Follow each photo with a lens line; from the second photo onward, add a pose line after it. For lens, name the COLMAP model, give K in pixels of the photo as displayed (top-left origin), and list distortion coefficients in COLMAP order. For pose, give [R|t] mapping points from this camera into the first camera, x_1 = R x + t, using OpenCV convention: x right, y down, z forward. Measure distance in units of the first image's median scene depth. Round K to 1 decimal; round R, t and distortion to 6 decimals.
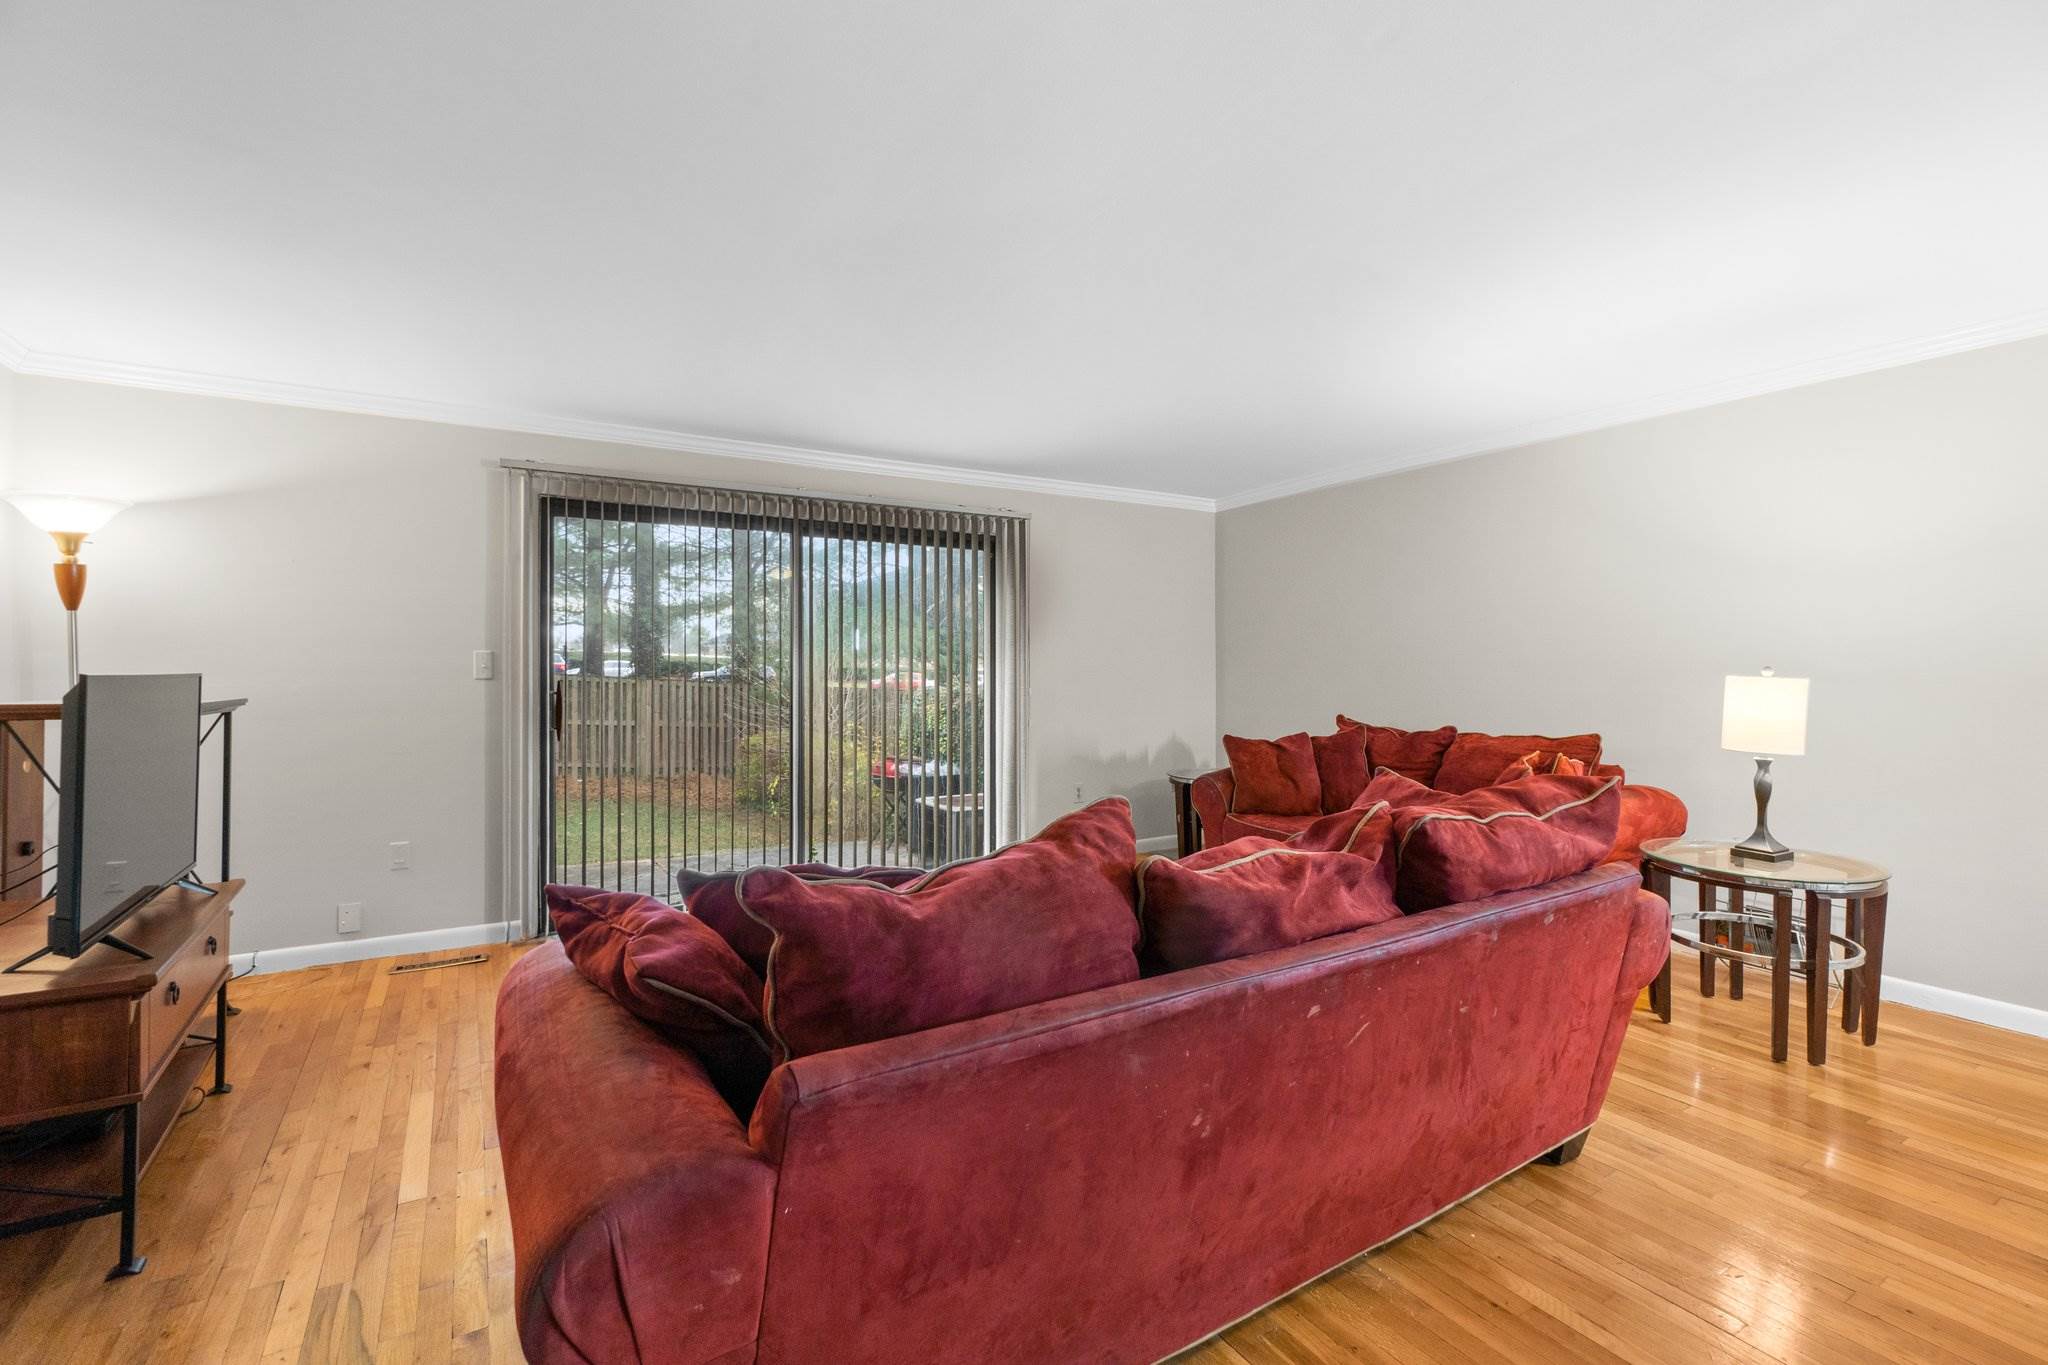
lens RADIAL K [[881.3, 0, 1022.3], [0, 881.3, 657.6], [0, 0, 1]] dist [-0.000580, 0.000561]
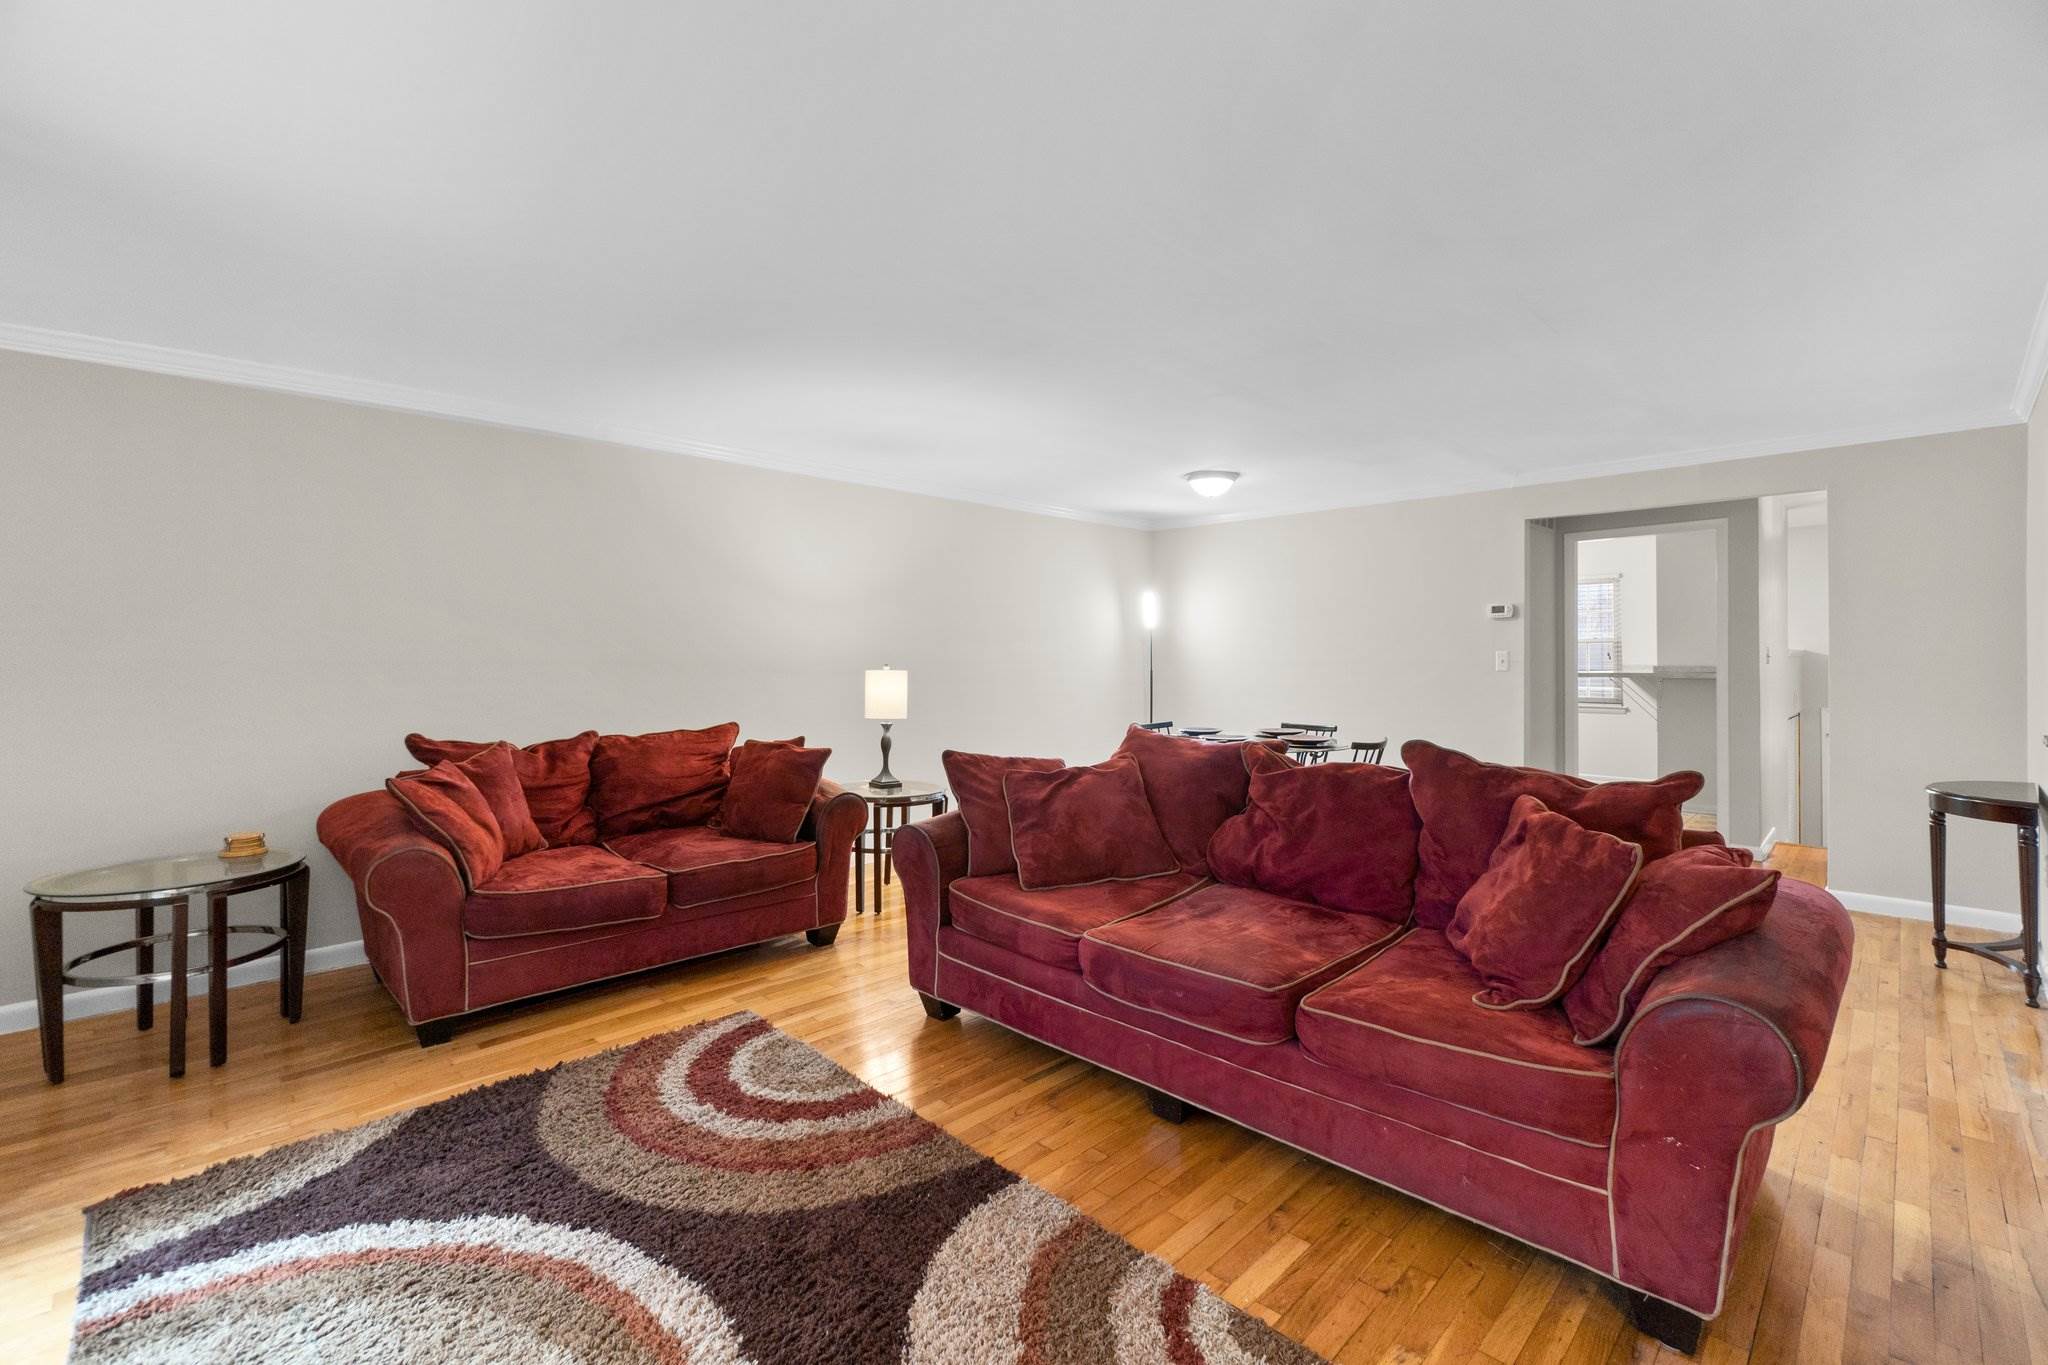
lens RADIAL K [[881.3, 0, 1022.3], [0, 881.3, 657.6], [0, 0, 1]] dist [-0.000580, 0.000561]
pose [[-0.227634, 0.003282, 0.973741, -0.881163], [-0.009817, 0.999936, -0.005666, 0.004503], [-0.973697, -0.010849, -0.227587, 1.315049]]
